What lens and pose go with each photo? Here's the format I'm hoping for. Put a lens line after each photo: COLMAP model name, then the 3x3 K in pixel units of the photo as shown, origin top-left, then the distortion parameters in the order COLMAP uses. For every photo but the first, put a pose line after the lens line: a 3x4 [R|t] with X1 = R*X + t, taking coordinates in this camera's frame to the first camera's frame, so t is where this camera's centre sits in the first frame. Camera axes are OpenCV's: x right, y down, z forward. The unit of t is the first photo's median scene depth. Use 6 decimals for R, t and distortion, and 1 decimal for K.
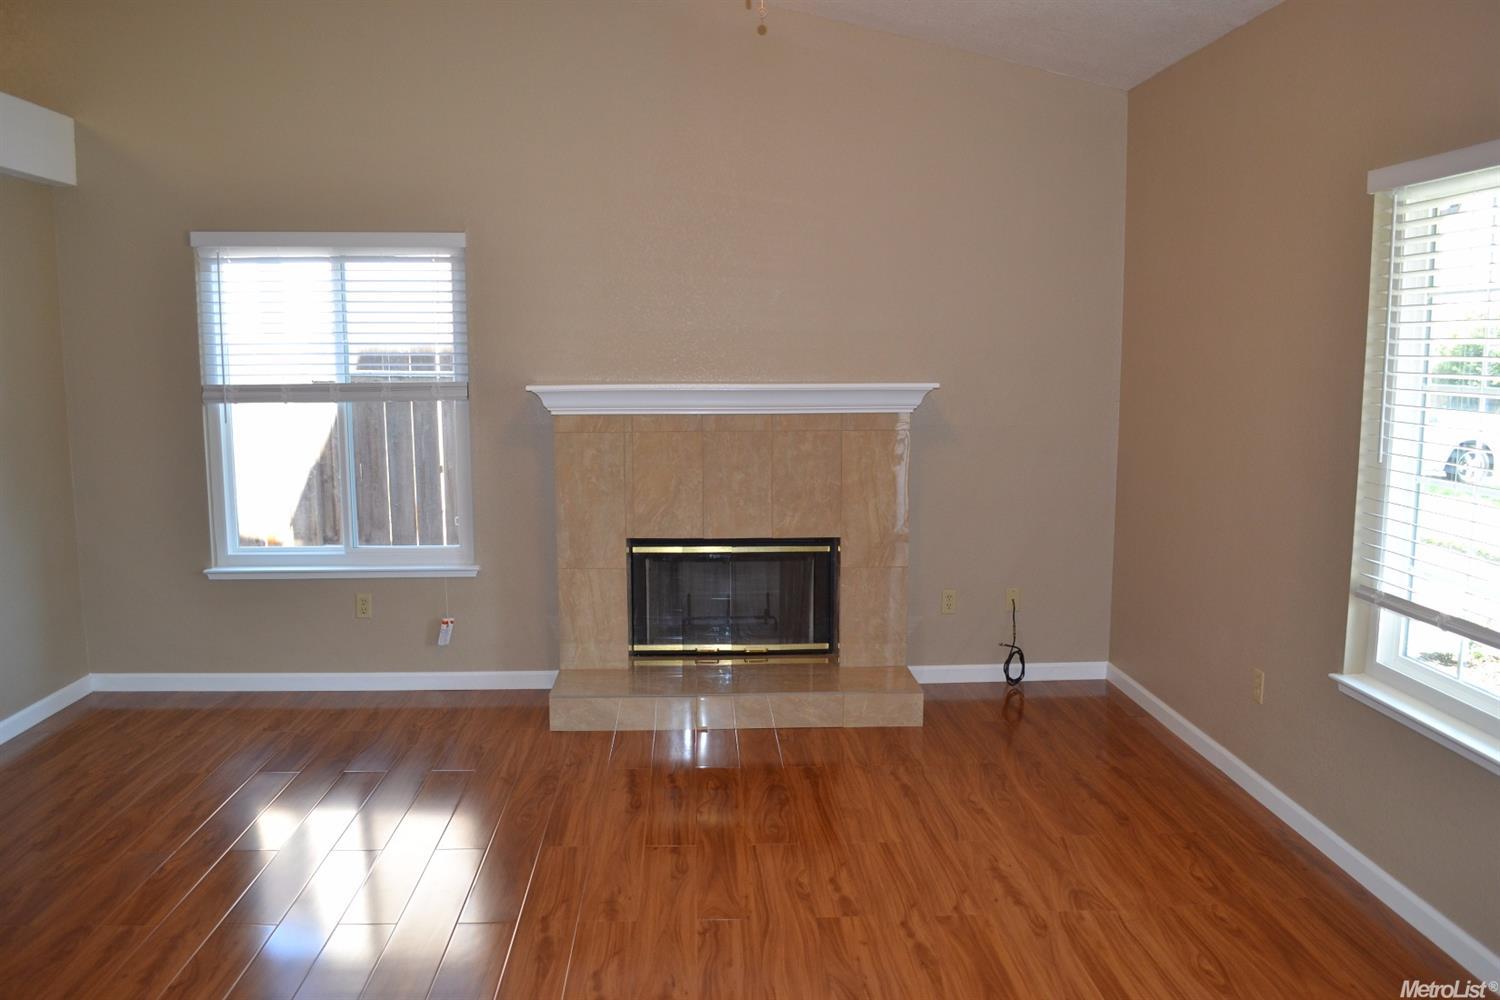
lens RADIAL K [[1199.0, 0, 758.8], [0, 1199.0, 502.2], [0, 0, 1]] dist [-0.086114, 0.016802]
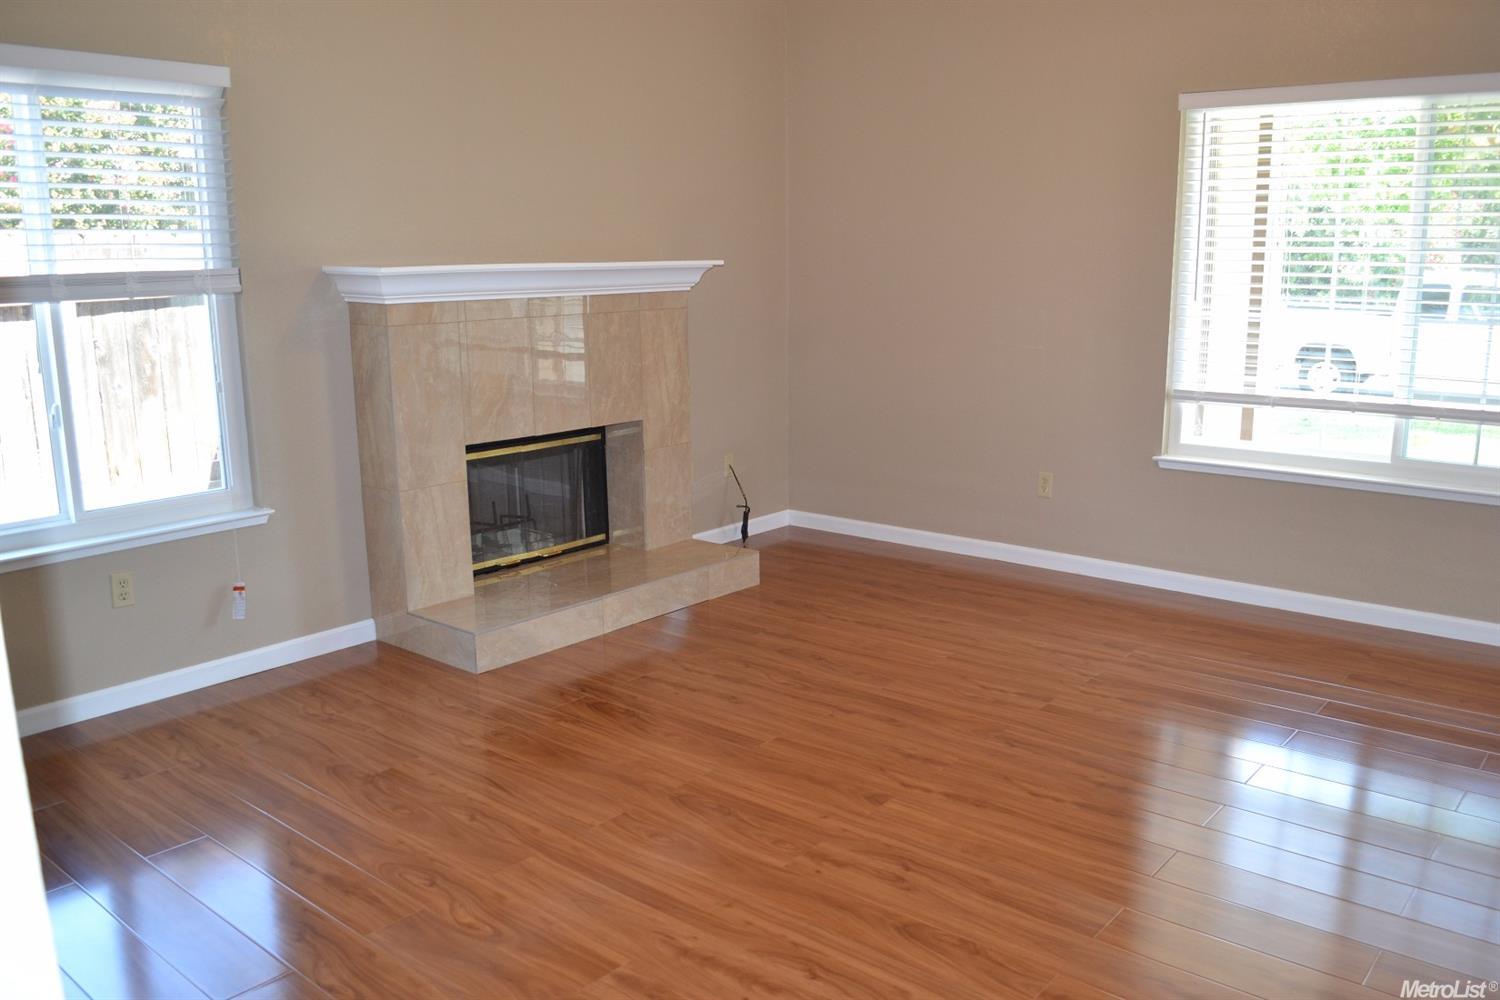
lens RADIAL K [[1199.0, 0, 759.9], [0, 1199.0, 509.0], [0, 0, 1]] dist [-0.086114, 0.016802]
pose [[0.681716, -0.154395, 0.715141, -0.591195], [0.100569, 0.987976, 0.117429, -0.004317], [-0.724672, -0.008132, 0.689046, 0.250936]]
